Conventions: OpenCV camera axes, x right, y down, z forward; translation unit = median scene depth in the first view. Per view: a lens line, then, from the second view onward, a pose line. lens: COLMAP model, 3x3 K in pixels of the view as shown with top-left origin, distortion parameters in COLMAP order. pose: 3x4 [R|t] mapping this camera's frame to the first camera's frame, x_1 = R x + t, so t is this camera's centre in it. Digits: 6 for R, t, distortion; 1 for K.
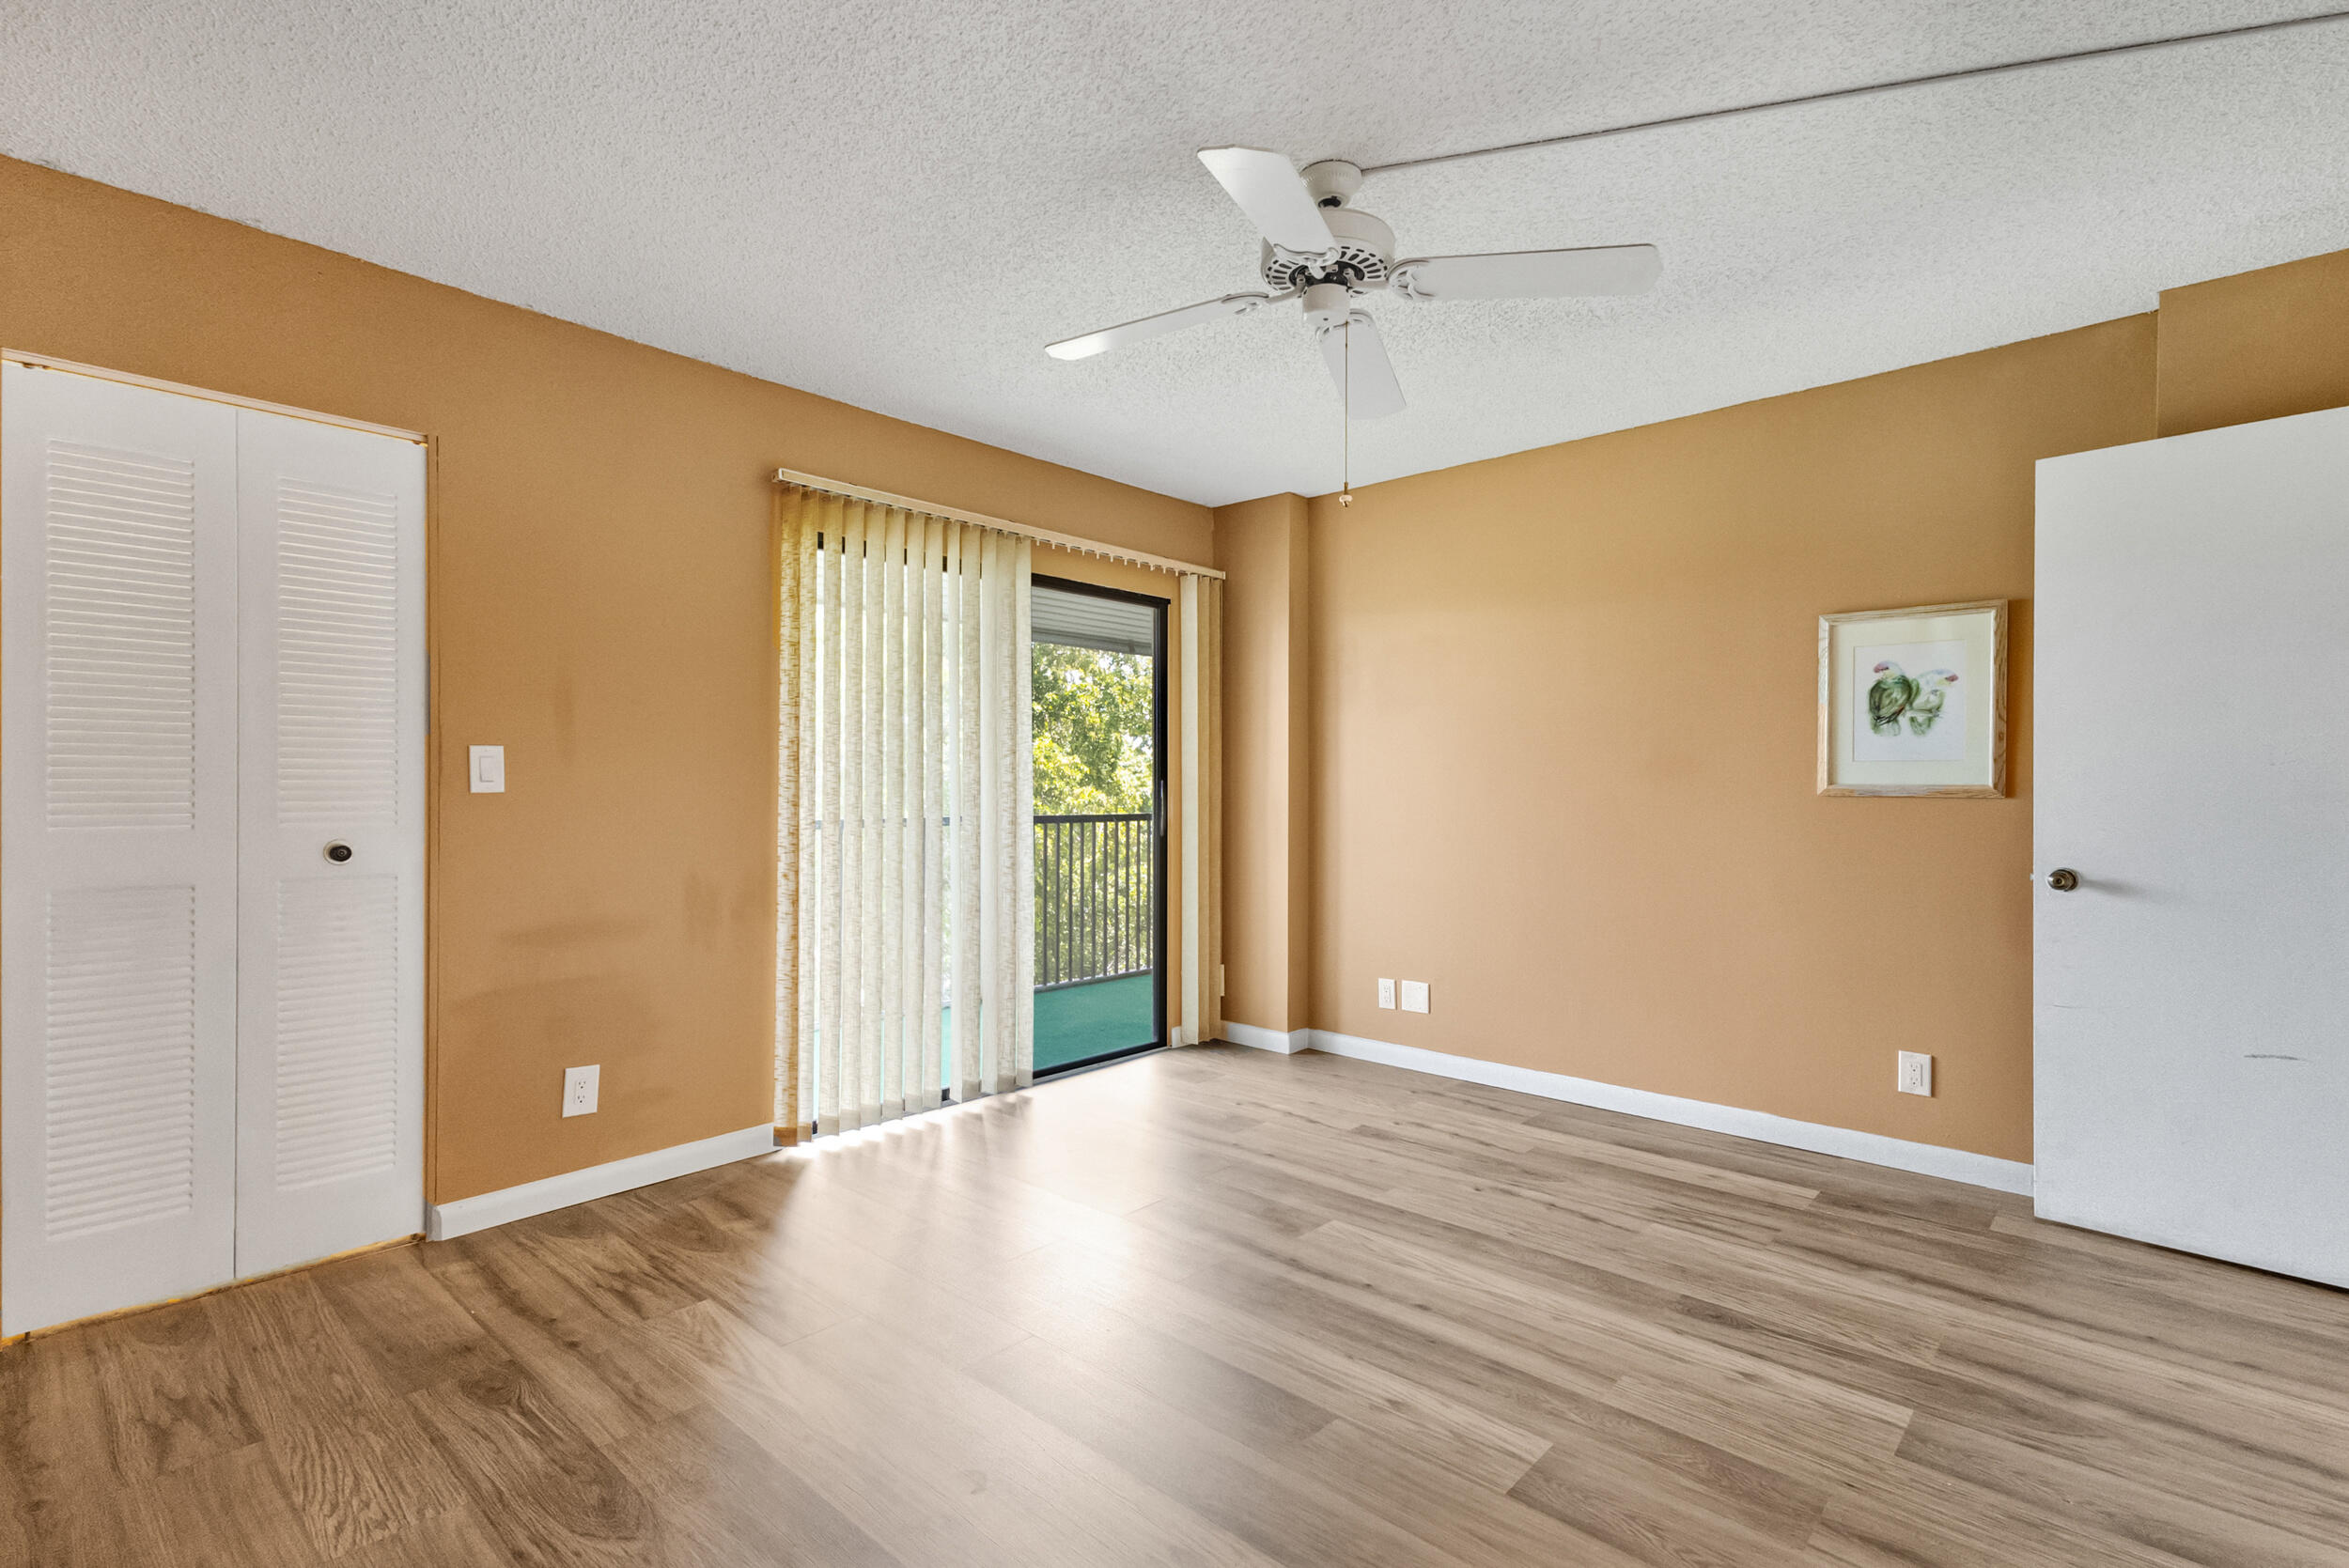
lens RADIAL K [[1138.9, 0, 1178.6], [0, 1138.9, 789.8], [0, 0, 1]] dist [0.020009, 0.000062]
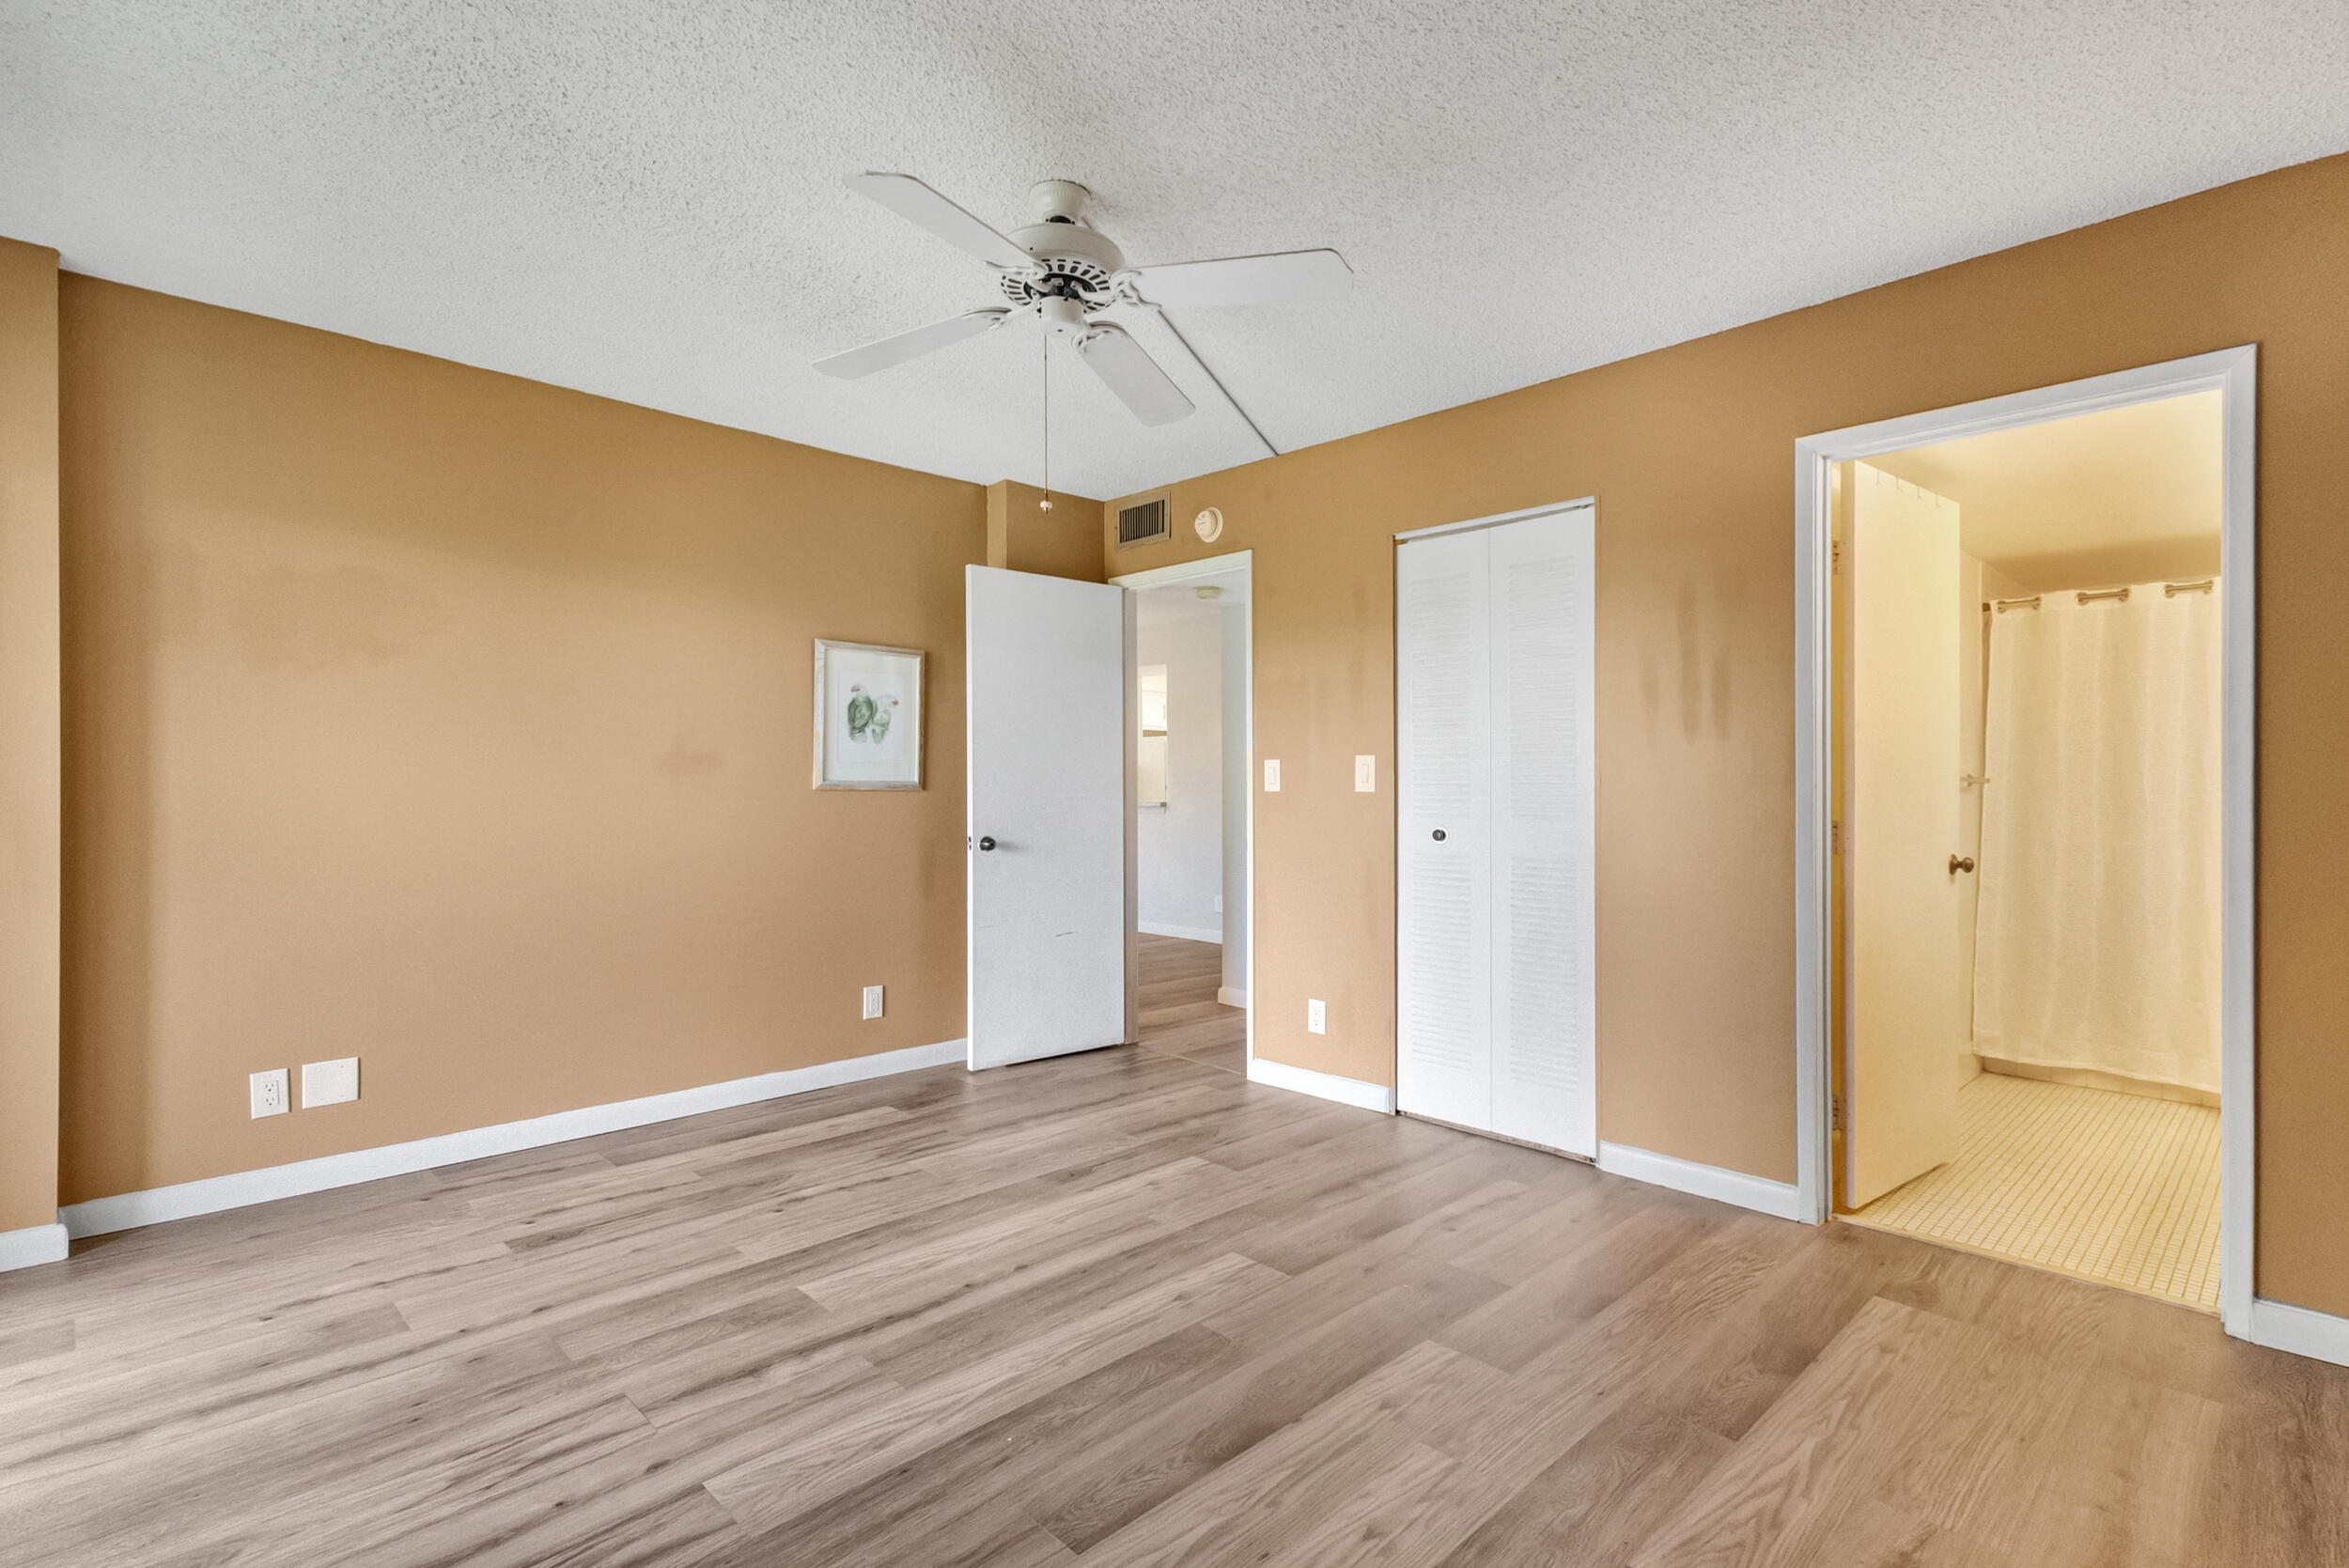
lens RADIAL K [[1138.9, 0, 1178.6], [0, 1138.9, 781.2], [0, 0, 1]] dist [0.020009, 0.000062]
pose [[0.029295, -0.001385, 0.999570, -0.669961], [-0.000585, 0.999999, 0.001403, -0.006549], [-0.999571, -0.000626, 0.029294, 0.638872]]
